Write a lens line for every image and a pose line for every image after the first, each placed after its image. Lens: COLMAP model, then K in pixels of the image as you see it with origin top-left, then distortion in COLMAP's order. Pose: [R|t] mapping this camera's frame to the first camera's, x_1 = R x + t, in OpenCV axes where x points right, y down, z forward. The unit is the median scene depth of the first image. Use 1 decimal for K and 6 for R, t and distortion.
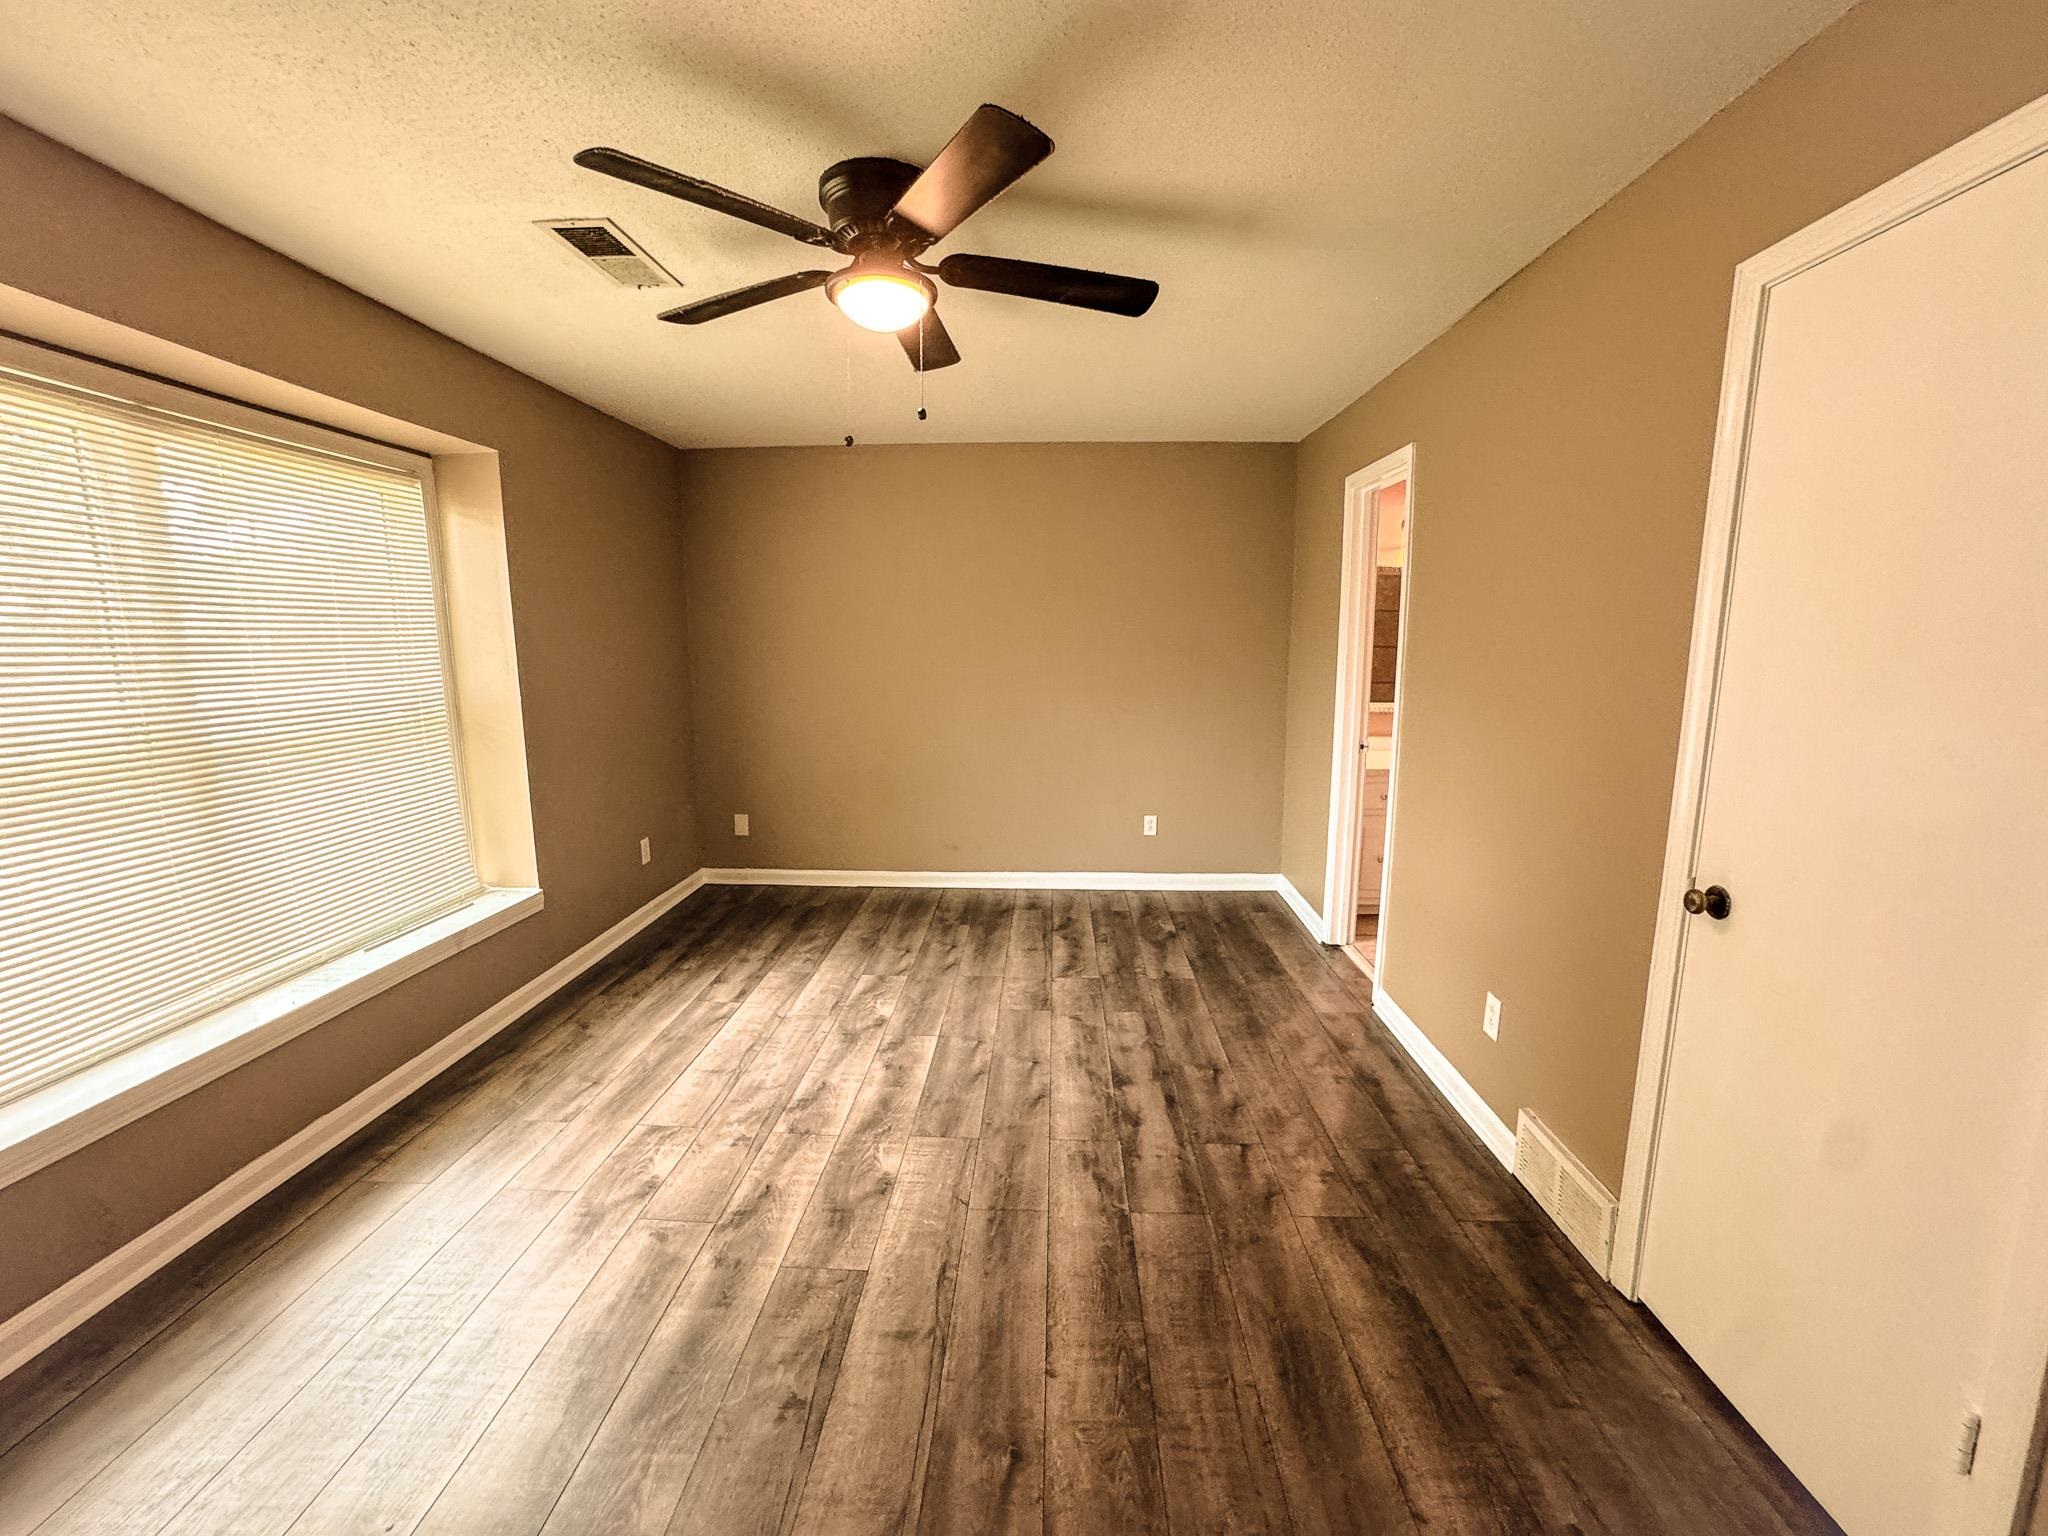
lens RADIAL K [[830.2, 0, 1028.0], [0, 830.2, 772.1], [0, 0, 1]] dist [-0.002437, 0.002649]
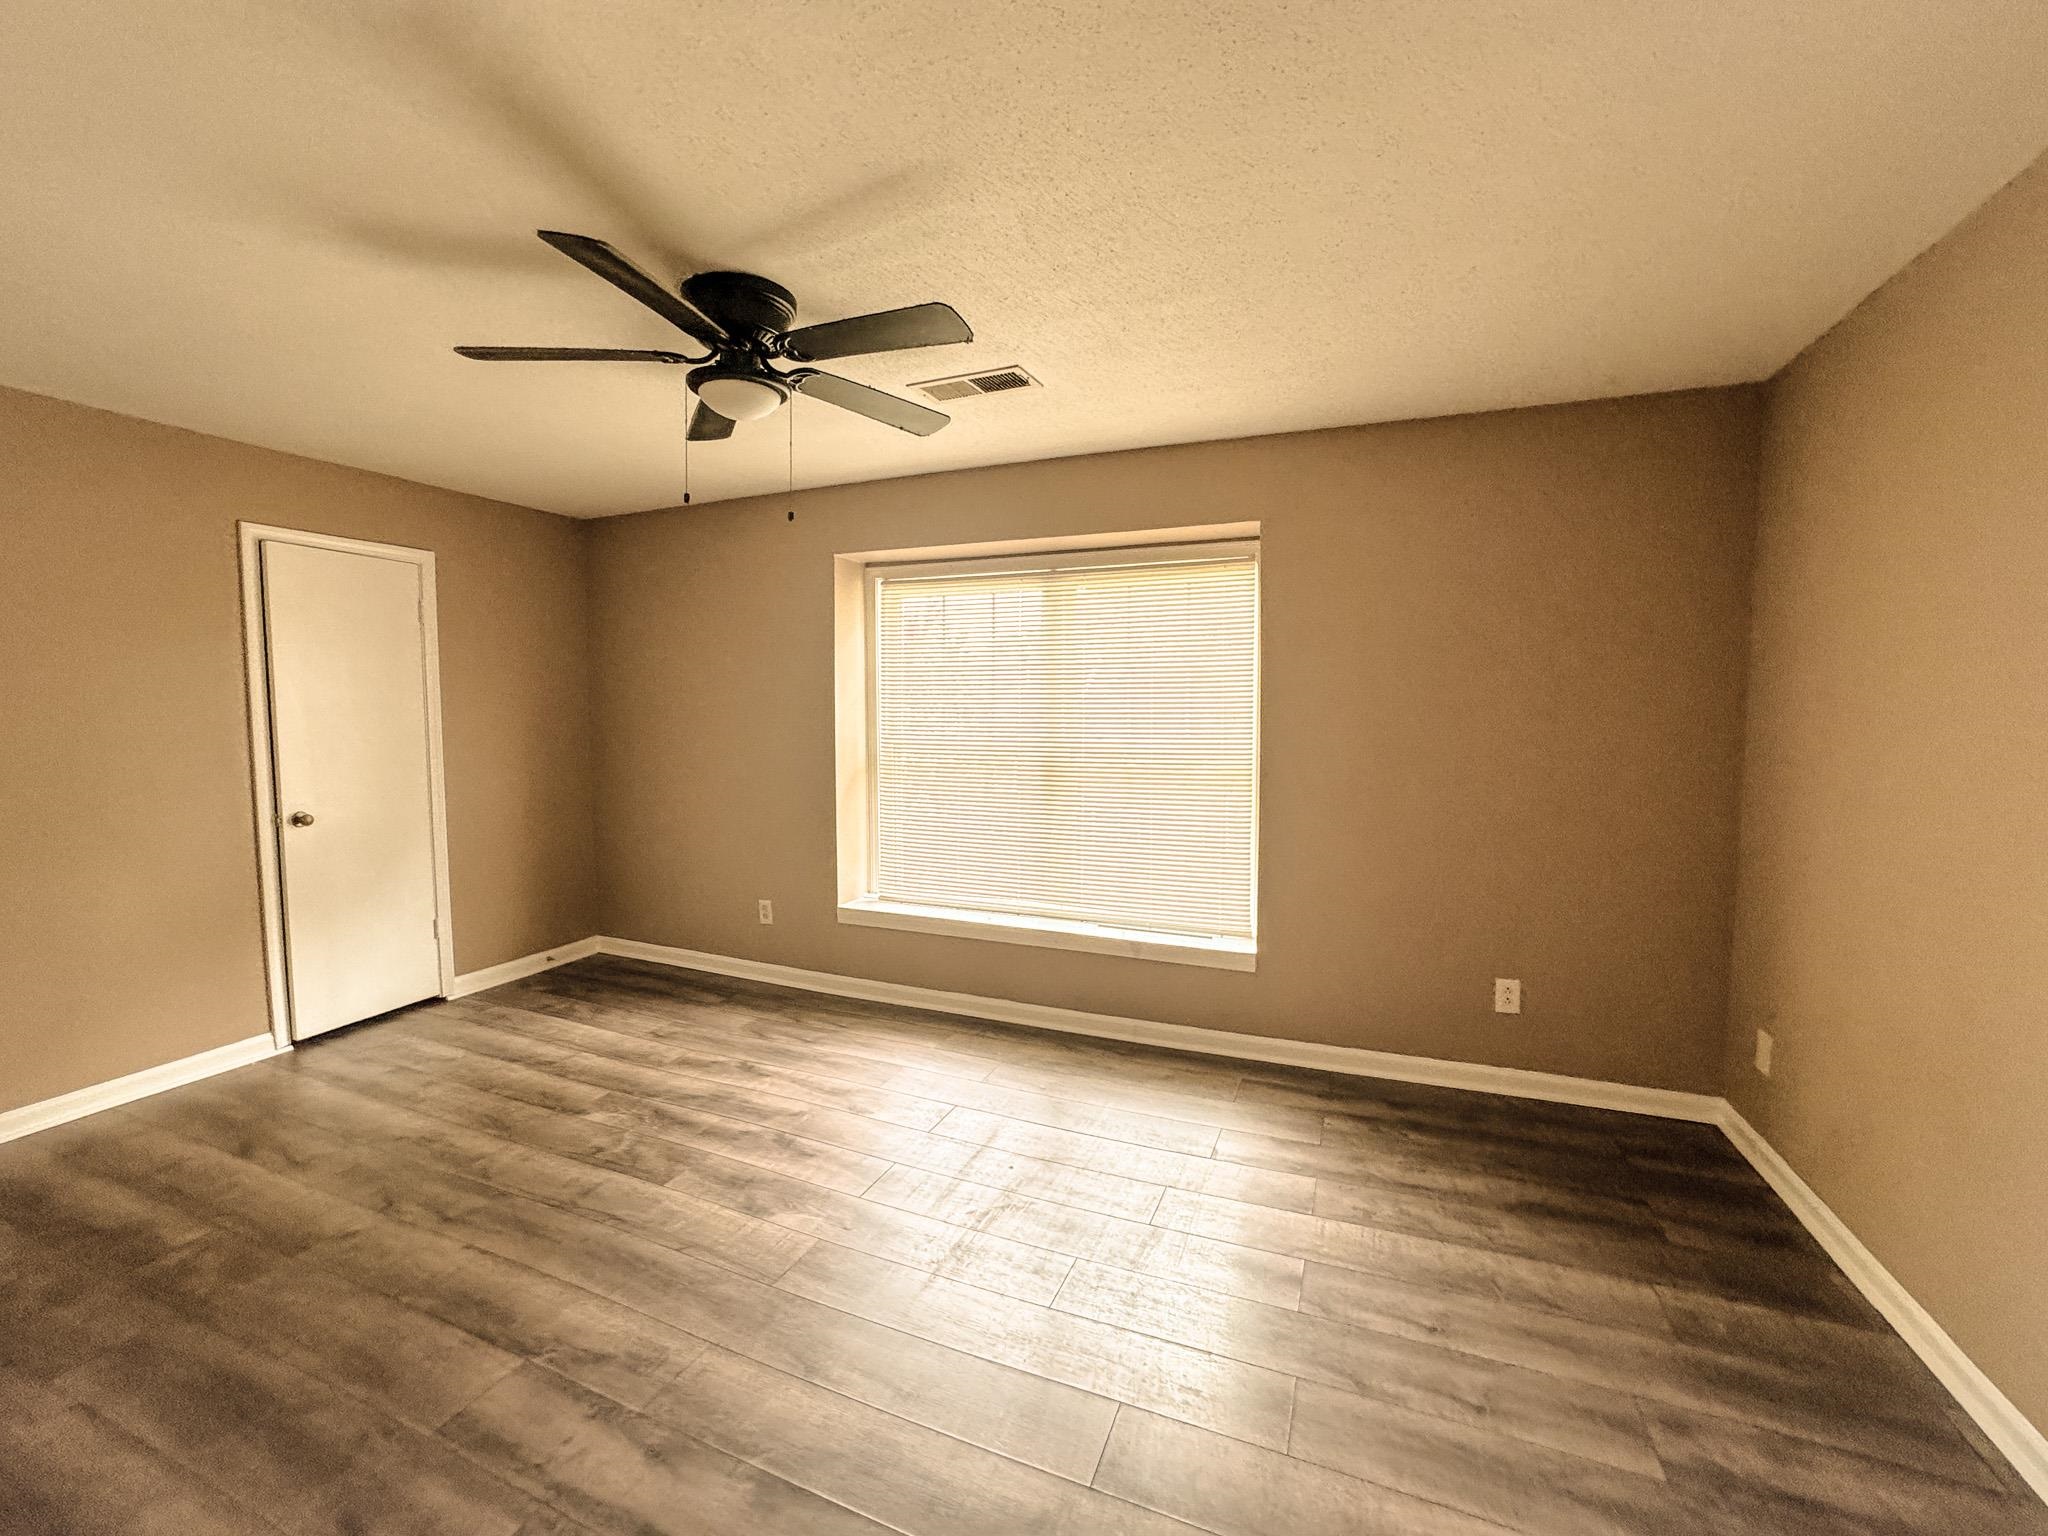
lens RADIAL K [[830.2, 0, 1020.9], [0, 830.2, 772.9], [0, 0, 1]] dist [-0.002437, 0.002649]
pose [[-0.347057, 0.060034, -0.935921, 0.641967], [-0.146148, 0.982295, 0.117203, -0.219818], [0.926387, 0.177459, -0.332138, 1.485347]]
